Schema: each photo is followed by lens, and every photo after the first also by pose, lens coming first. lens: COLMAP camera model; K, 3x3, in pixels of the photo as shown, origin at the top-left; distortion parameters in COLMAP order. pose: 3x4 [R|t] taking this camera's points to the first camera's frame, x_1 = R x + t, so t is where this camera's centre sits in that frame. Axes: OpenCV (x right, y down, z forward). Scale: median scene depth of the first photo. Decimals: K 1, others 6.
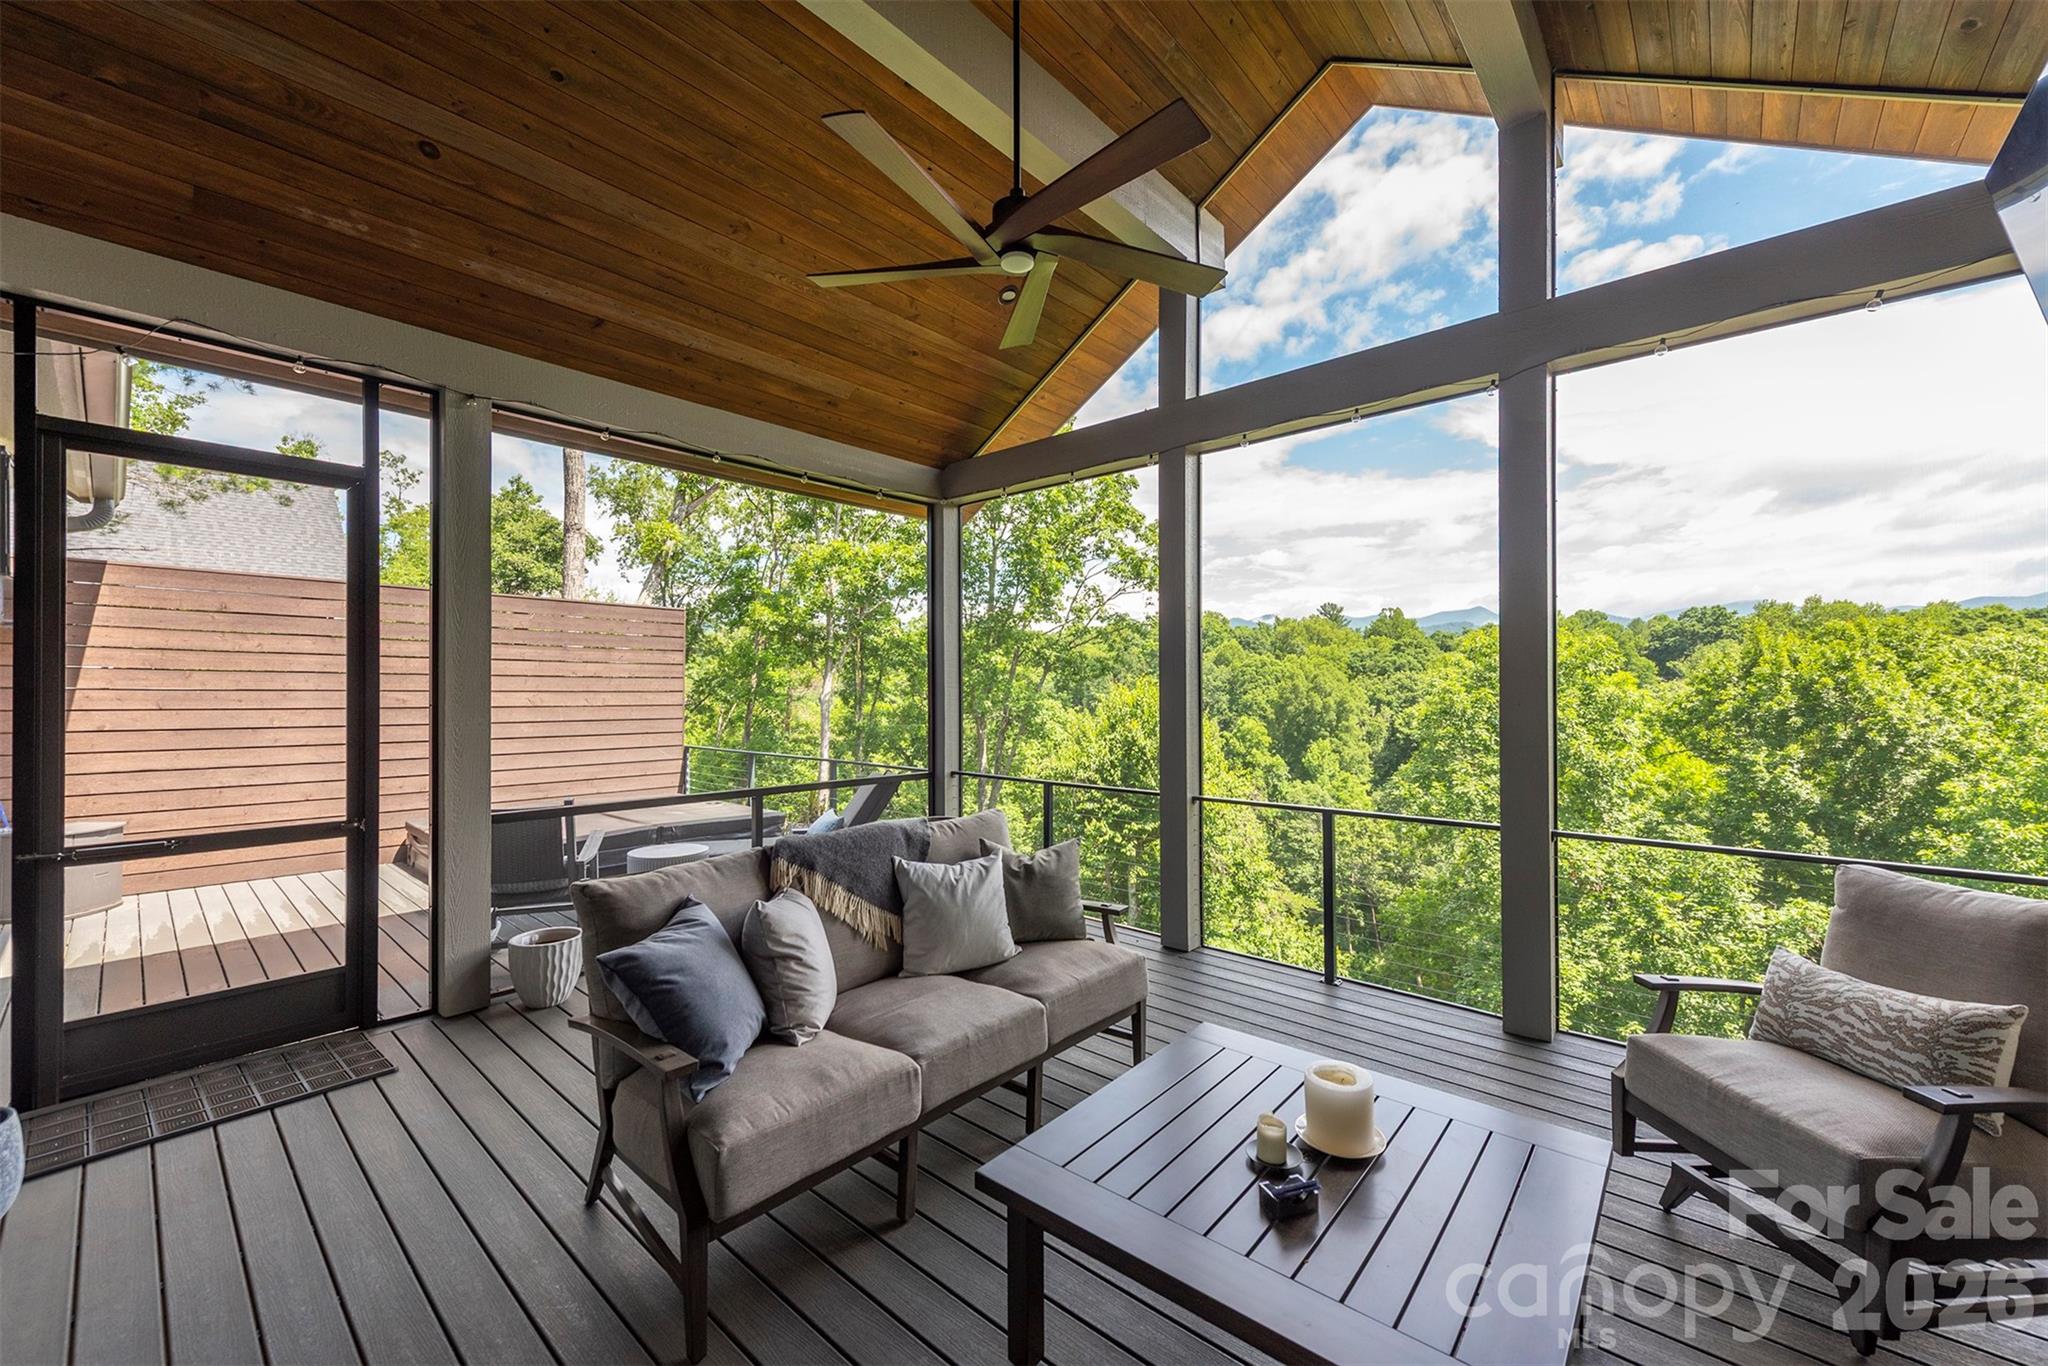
lens RADIAL K [[809.7, 0, 1041.1], [0, 809.7, 680.5], [0, 0, 1]] dist [0.022856, -0.002827]
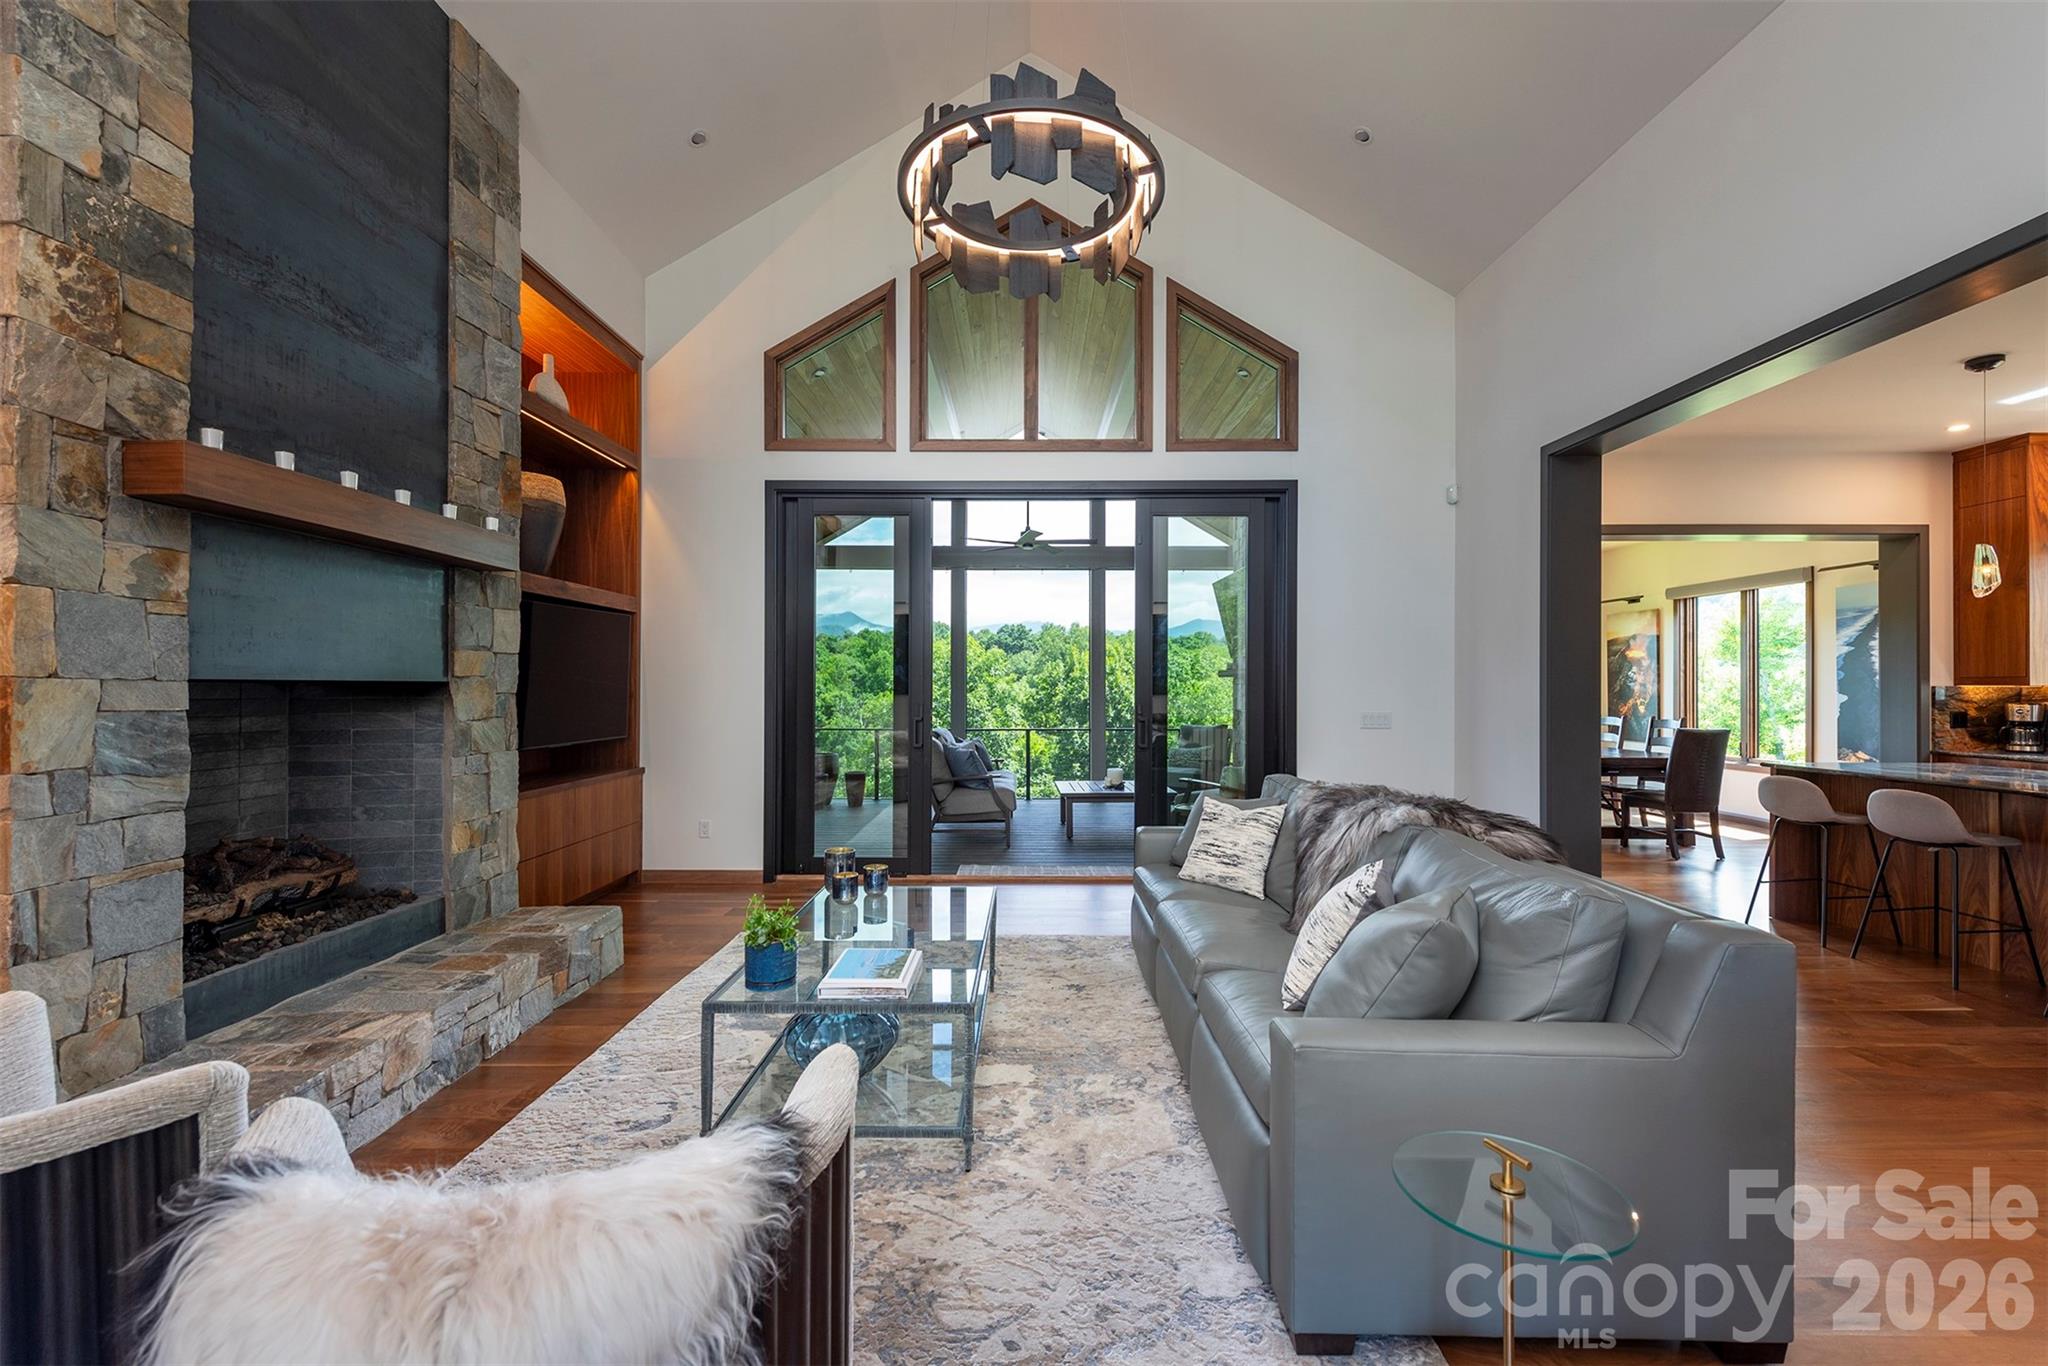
lens RADIAL K [[849.6, 0, 1020.8], [0, 849.6, 683.6], [0, 0, 1]] dist [0.022446, -0.002476]
pose [[0.766507, 0.005785, 0.642210, -0.251737], [-0.008856, 0.999960, 0.001562, 0.003318], [-0.642175, -0.006885, 0.766527, -0.178174]]
